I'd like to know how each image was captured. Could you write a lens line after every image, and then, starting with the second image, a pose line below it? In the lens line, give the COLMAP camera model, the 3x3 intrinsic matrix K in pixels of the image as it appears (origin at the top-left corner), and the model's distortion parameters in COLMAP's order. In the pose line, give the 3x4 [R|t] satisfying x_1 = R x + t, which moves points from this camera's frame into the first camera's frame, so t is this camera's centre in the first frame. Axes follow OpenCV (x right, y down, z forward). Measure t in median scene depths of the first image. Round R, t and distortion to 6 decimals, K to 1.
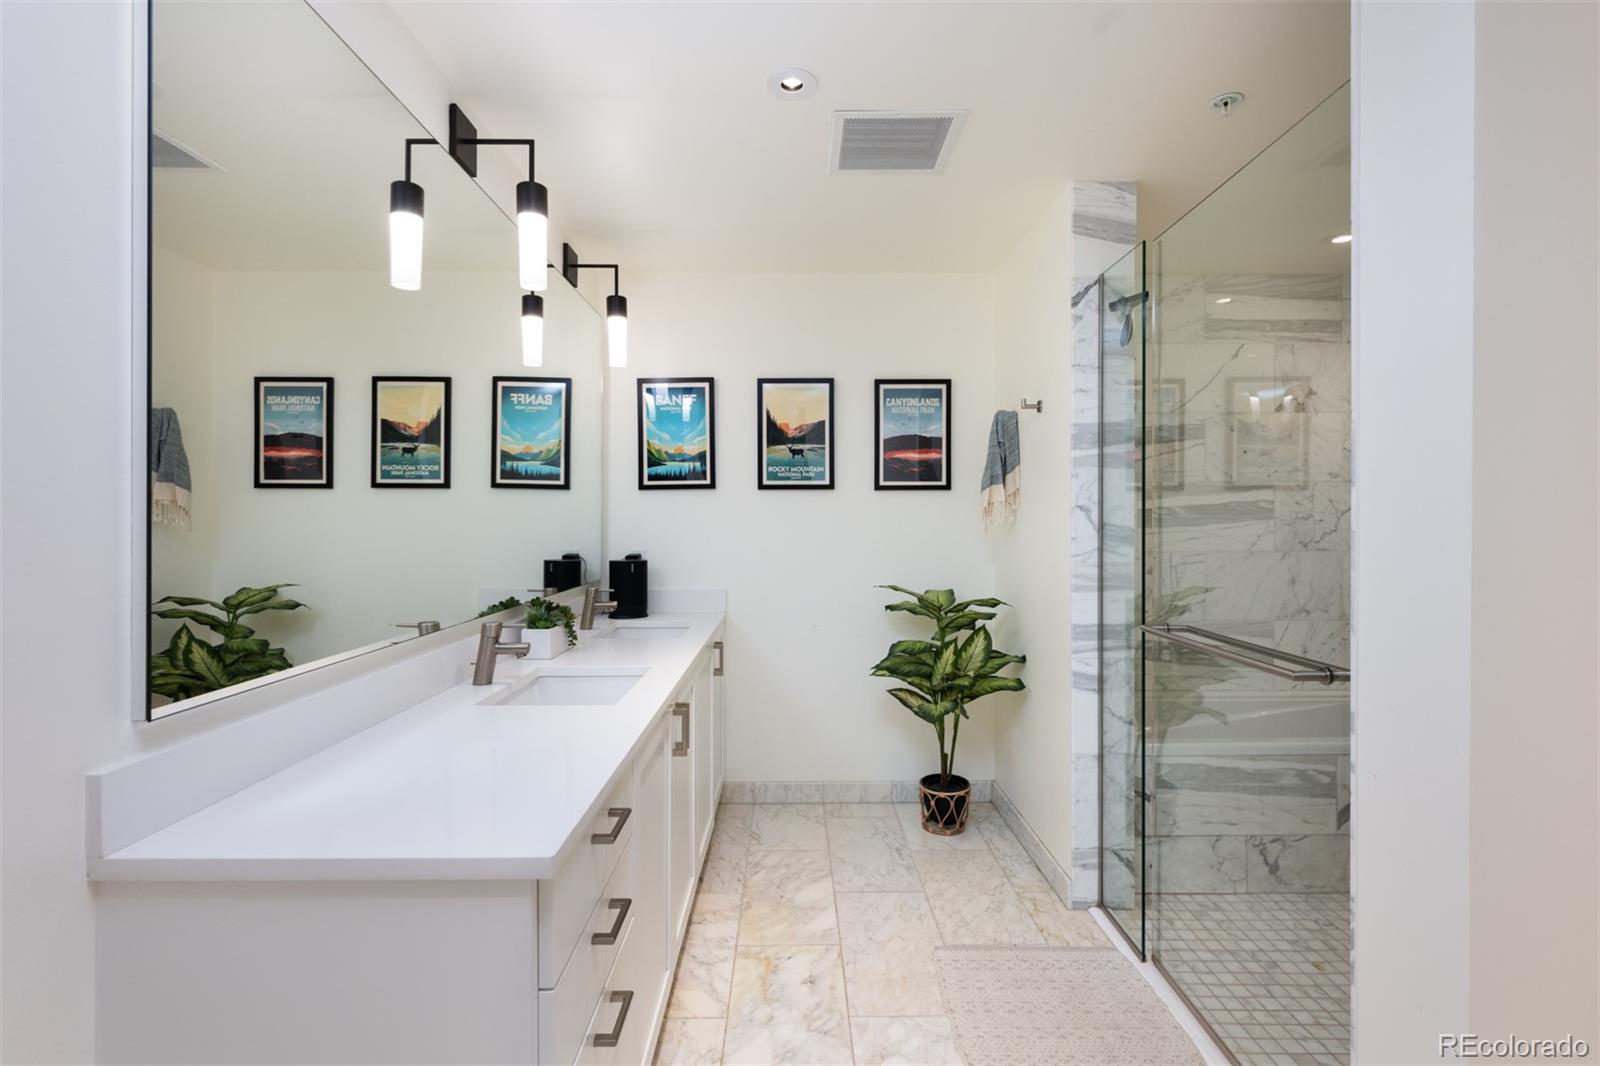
lens RADIAL K [[703.9, 0, 802.3], [0, 703.9, 532.2], [0, 0, 1]] dist [-0.001235, 0.000062]
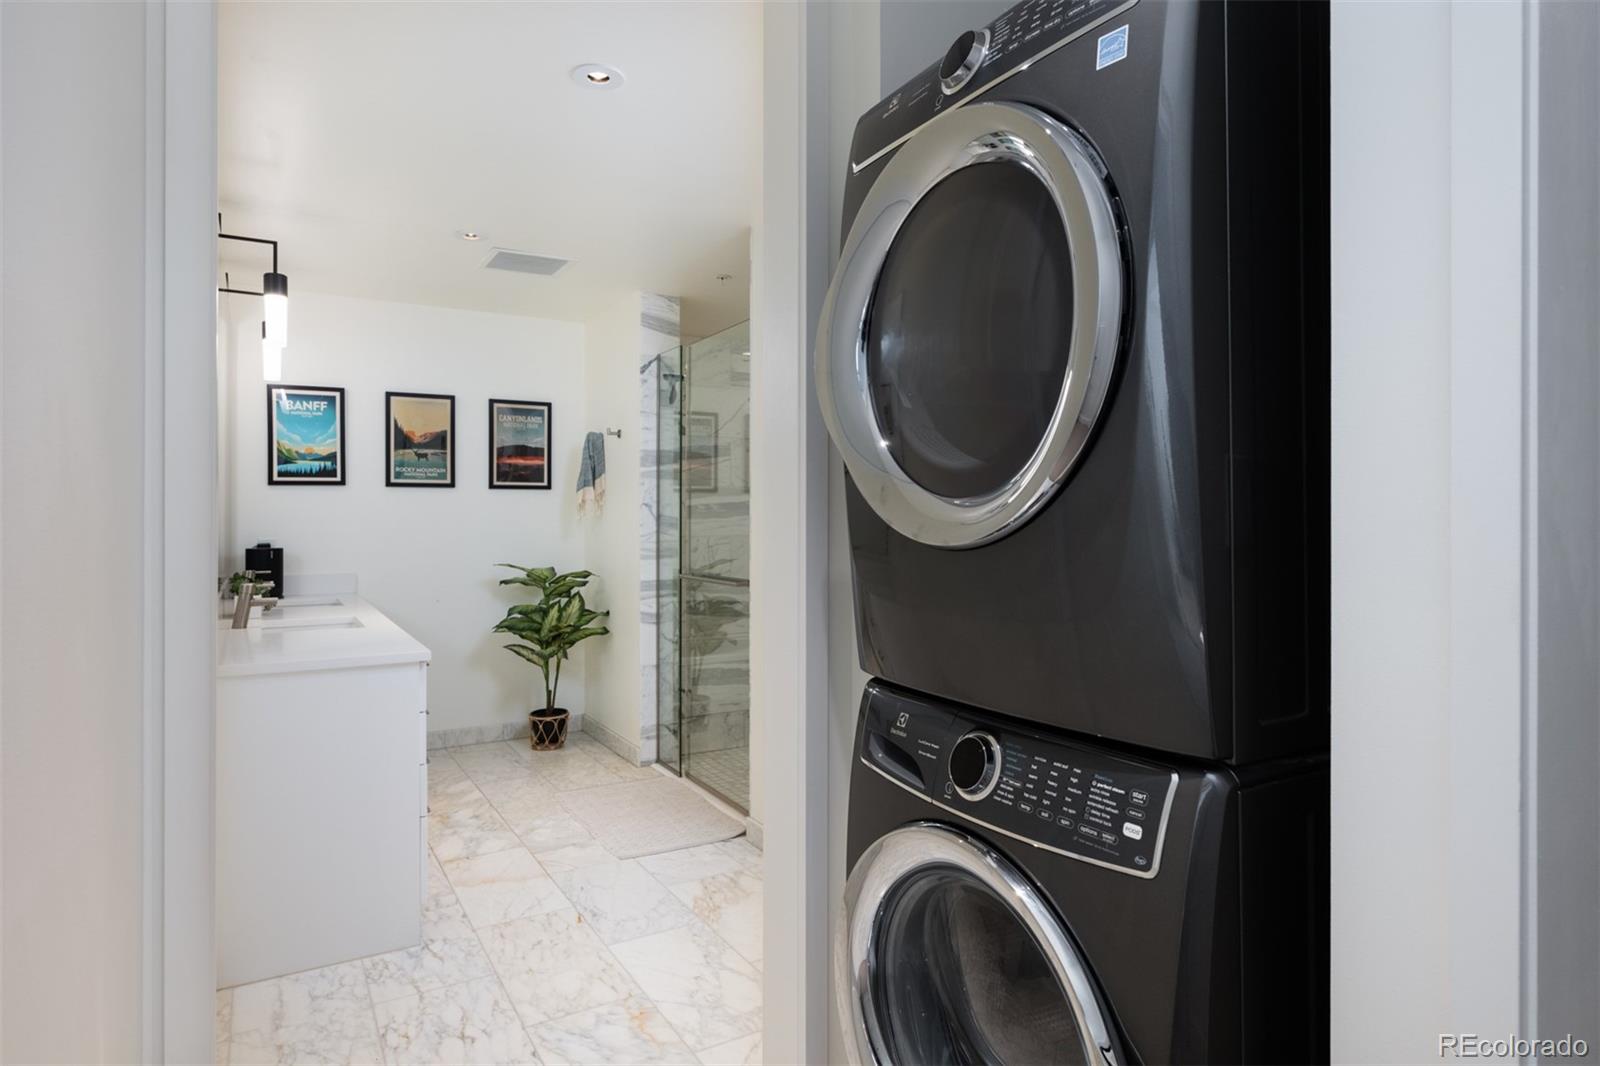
lens RADIAL K [[884.7, 0, 805.7], [0, 884.7, 493.4], [0, 0, 1]] dist [-0.000689, -0.000080]
pose [[0.855843, 0.013757, 0.517052, -0.247873], [0.007096, 0.999240, -0.038331, 0.013271], [-0.517187, 0.036475, 0.855095, -0.677987]]
